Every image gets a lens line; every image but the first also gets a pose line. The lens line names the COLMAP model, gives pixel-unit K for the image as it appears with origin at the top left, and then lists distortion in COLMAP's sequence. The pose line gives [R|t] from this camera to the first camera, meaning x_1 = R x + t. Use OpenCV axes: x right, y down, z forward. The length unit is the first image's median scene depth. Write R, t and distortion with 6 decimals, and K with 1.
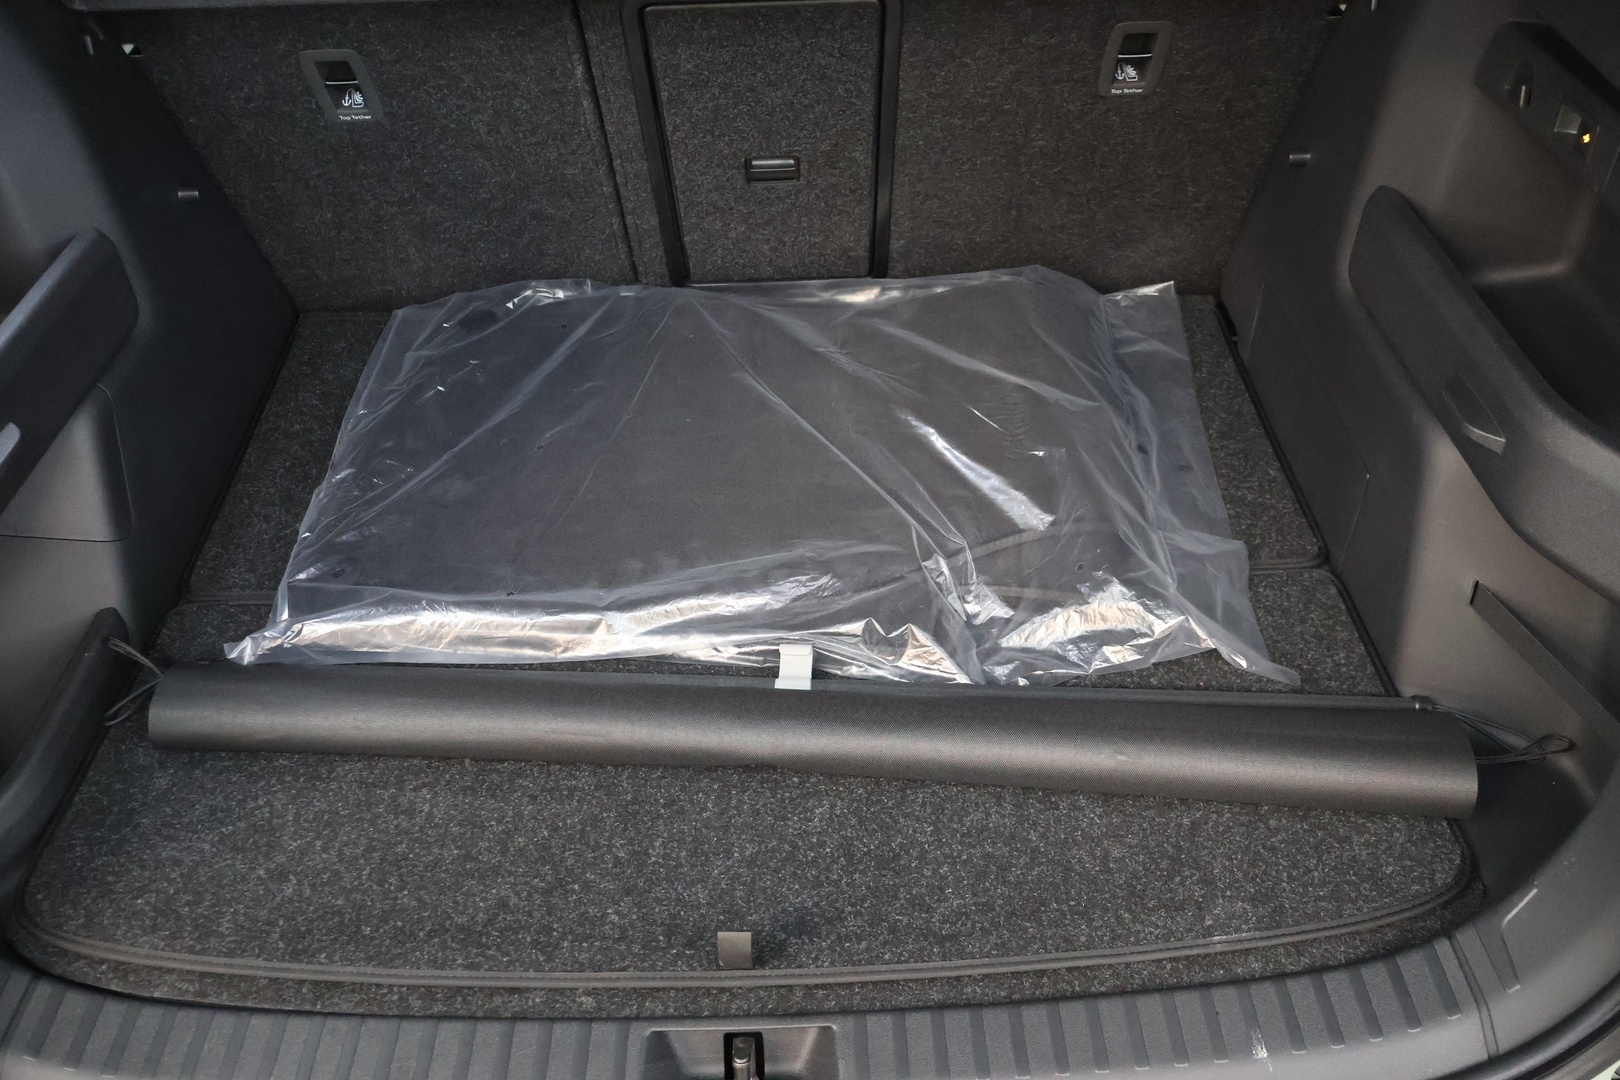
lens RADIAL K [[1356.1, 0, 810.0], [0, 1356.1, 540.0], [0, 0, 1]] dist [0.004400, -0.004874]
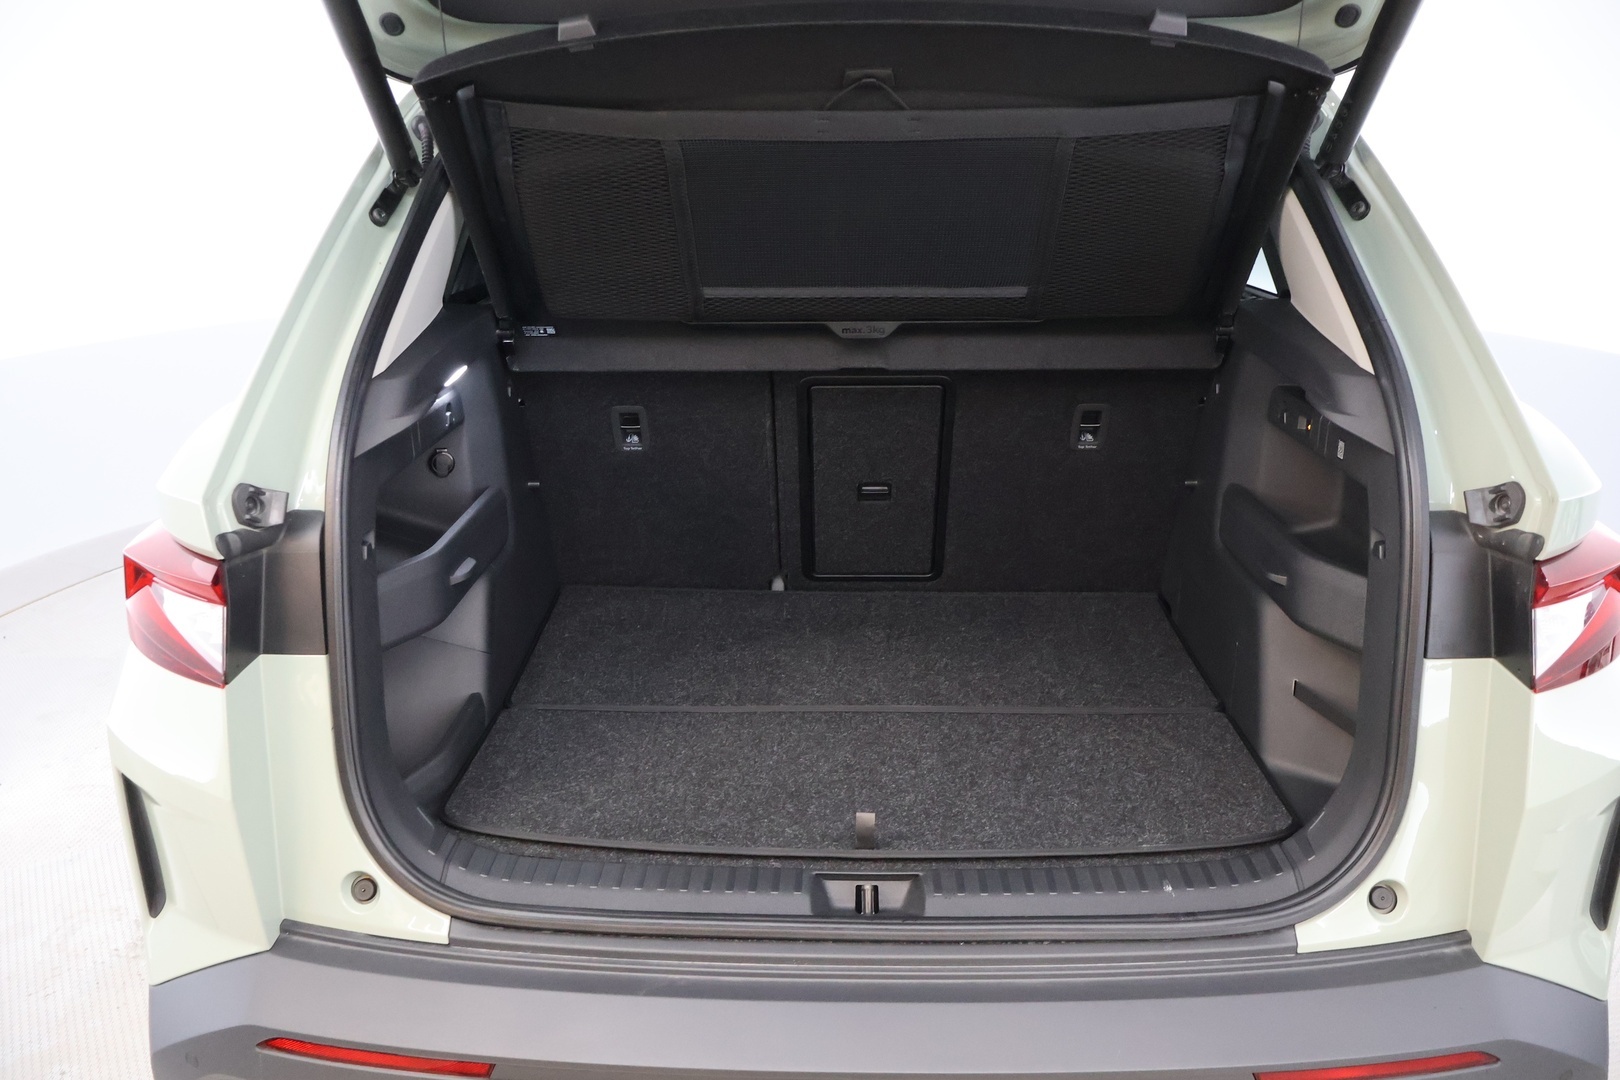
lens RADIAL K [[1356.1, 0, 810.0], [0, 1356.1, 540.0], [0, 0, 1]] dist [0.004400, -0.004874]
pose [[0.999107, 0.029556, -0.030207, -0.061273], [-0.038841, 0.923858, -0.380759, 0.459908], [0.016653, 0.381592, 0.924181, -0.556751]]
